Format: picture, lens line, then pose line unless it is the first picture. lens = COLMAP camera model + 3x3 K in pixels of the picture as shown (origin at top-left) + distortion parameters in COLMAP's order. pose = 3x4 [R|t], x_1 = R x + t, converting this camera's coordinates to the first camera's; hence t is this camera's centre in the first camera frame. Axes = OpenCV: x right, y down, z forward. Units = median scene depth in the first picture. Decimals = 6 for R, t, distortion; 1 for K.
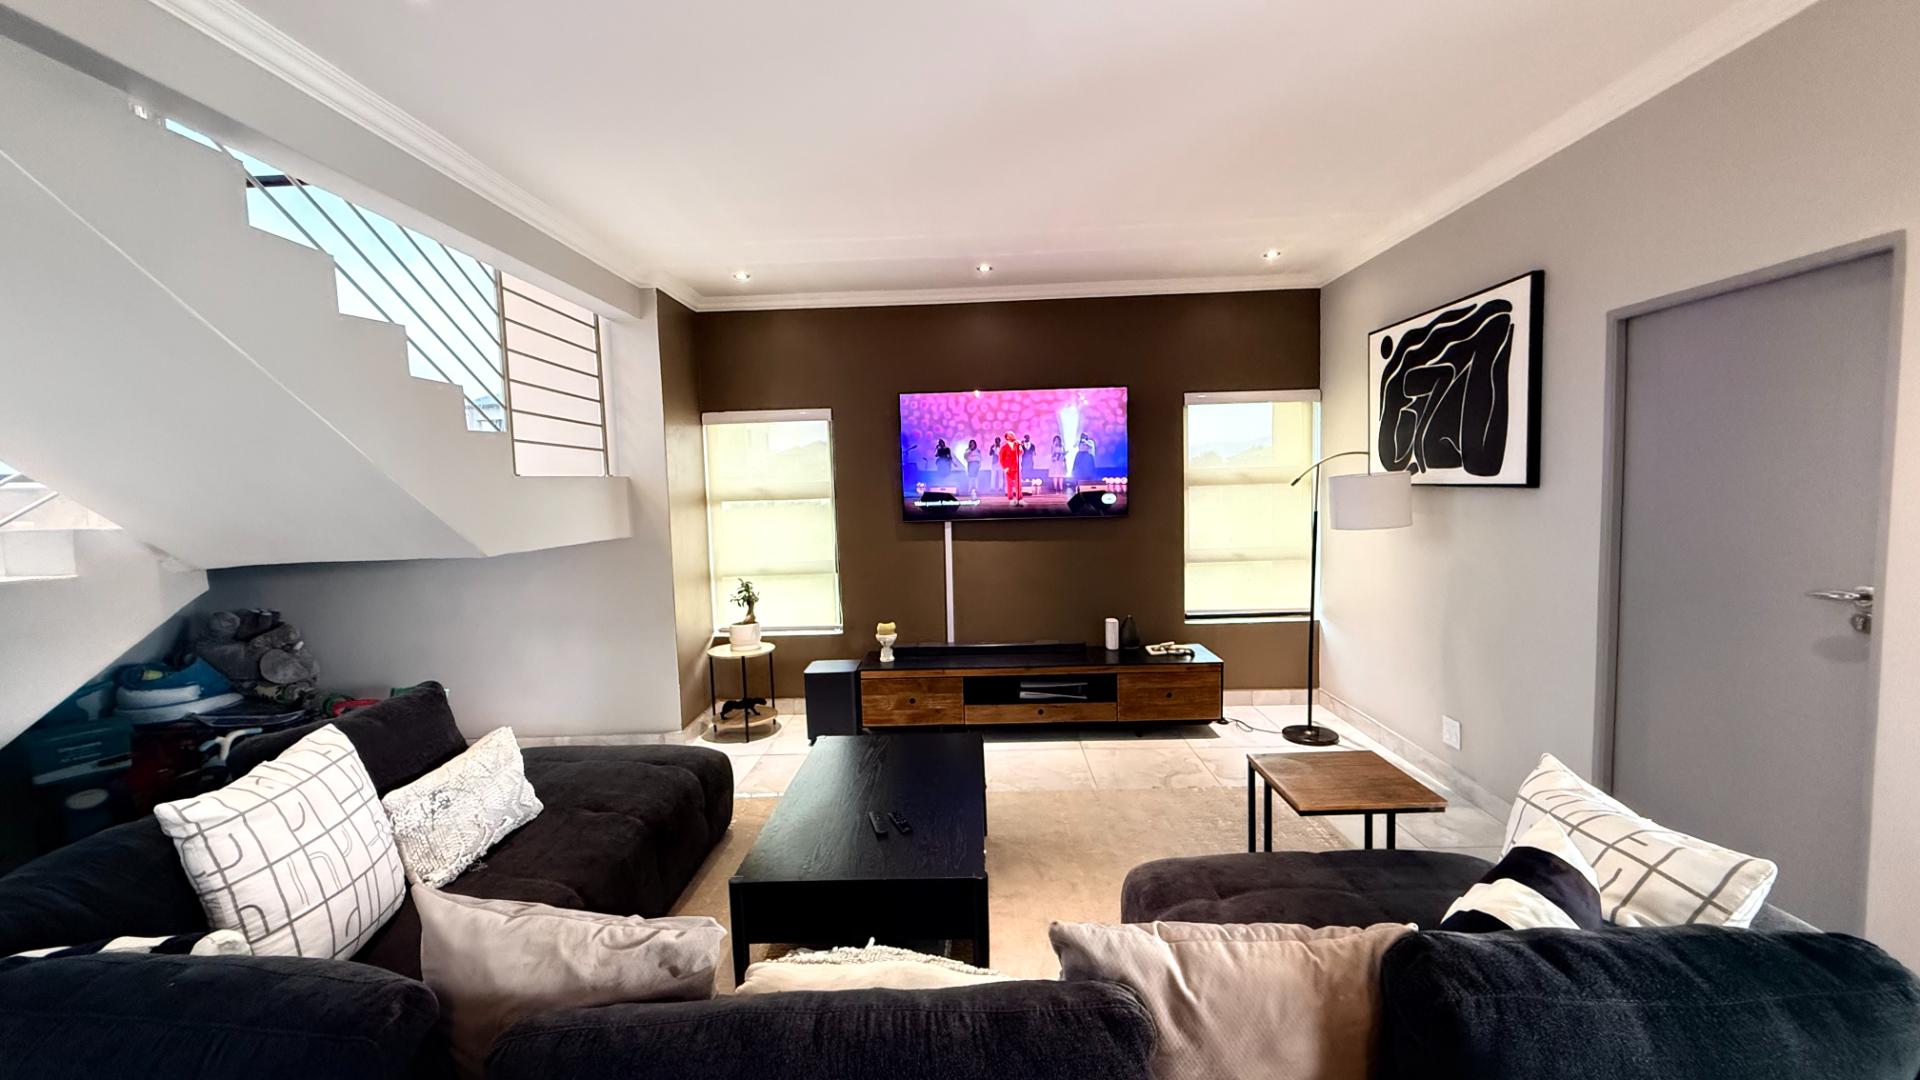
lens RADIAL K [[766.0, 0, 957.1], [0, 766.0, 544.2], [0, 0, 1]] dist [-0.001147, -0.000284]
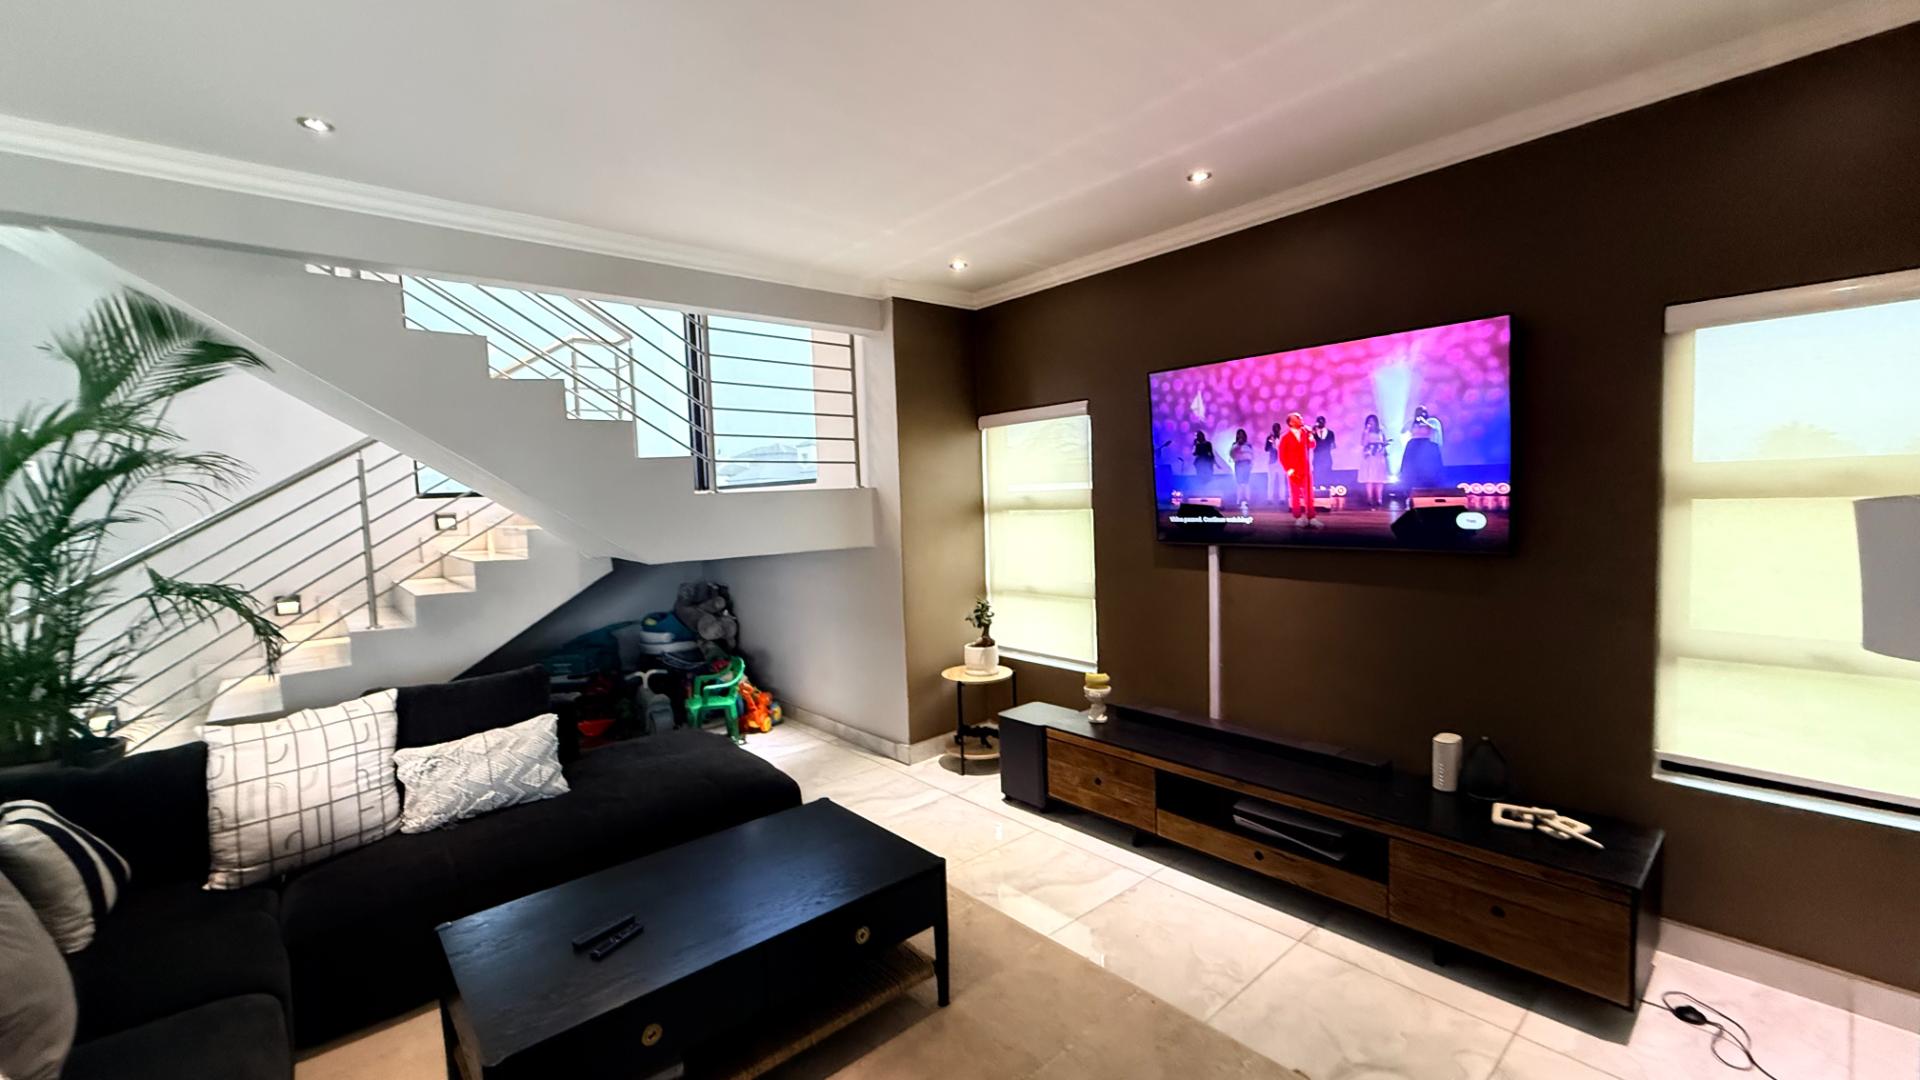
lens RADIAL K [[766.0, 0, 958.1], [0, 766.0, 538.9], [0, 0, 1]] dist [-0.001147, -0.000284]
pose [[0.671987, 0.048587, -0.738967, 0.362836], [-0.039788, 0.998773, 0.029488, -0.048043], [0.739493, 0.009586, 0.673096, 0.349074]]
